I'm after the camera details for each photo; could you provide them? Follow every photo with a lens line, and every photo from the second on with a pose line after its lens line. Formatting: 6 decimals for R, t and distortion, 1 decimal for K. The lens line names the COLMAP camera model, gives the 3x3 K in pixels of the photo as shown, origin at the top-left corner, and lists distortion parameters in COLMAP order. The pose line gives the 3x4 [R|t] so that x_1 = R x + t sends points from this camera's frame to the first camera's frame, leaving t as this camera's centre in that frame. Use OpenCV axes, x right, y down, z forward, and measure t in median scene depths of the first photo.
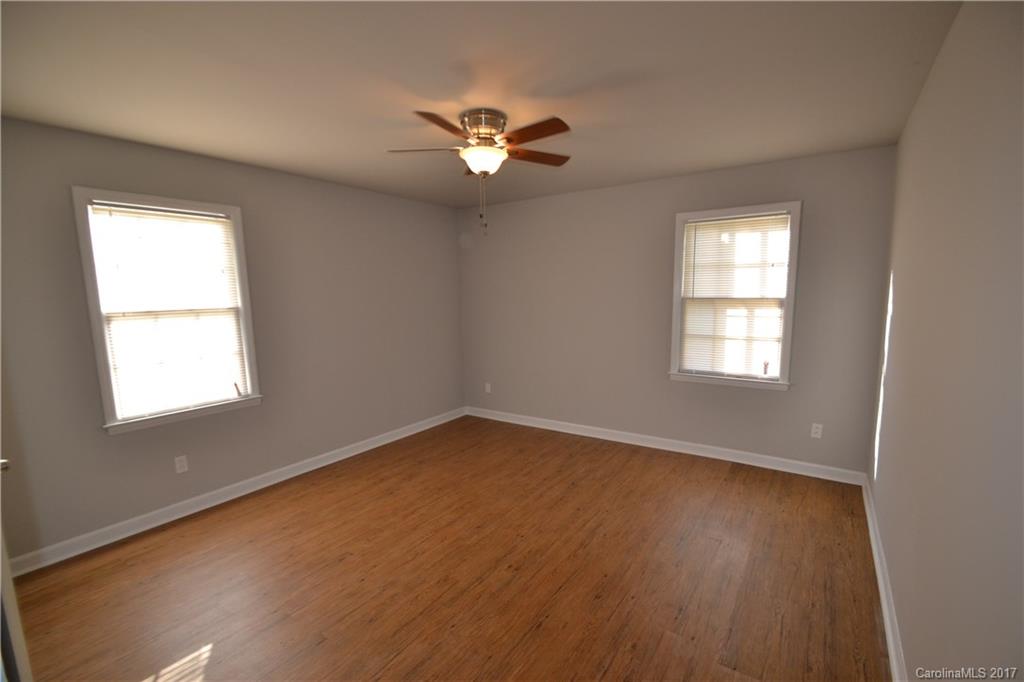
lens RADIAL K [[451.7, 0, 513.3], [0, 451.7, 355.8], [0, 0, 1]] dist [0.002071, 0.000078]
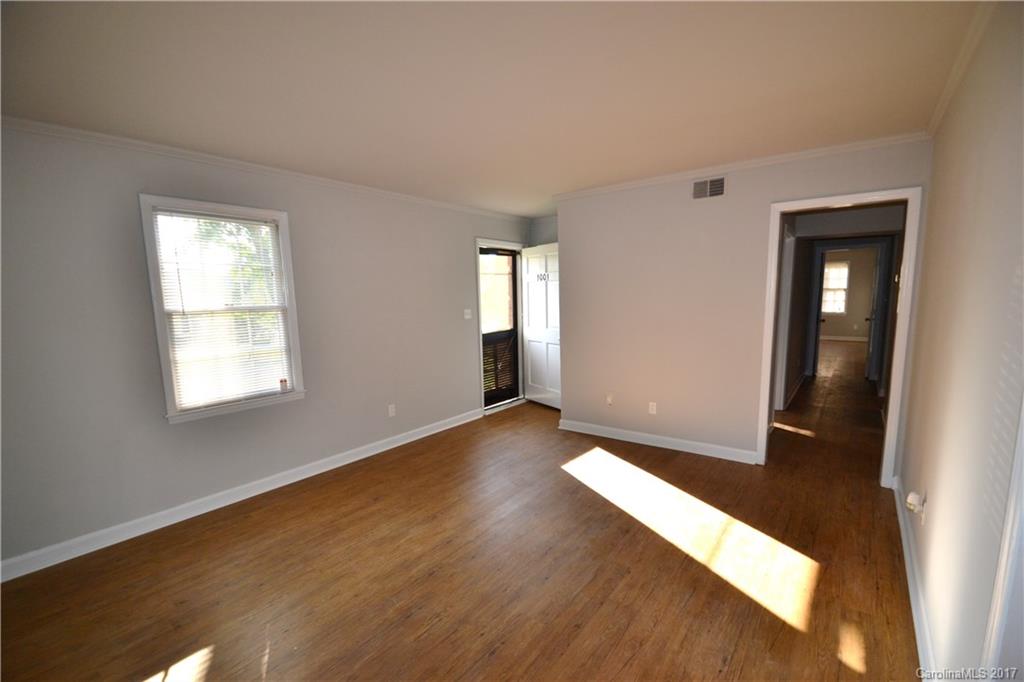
lens RADIAL K [[451.7, 0, 513.3], [0, 451.7, 355.8], [0, 0, 1]] dist [0.002071, 0.000078]
pose [[0.998981, 0.005107, -0.044852, -0.207941], [-0.005081, 0.999987, 0.000692, 0.046403], [0.044855, -0.000463, 0.998993, -0.299014]]
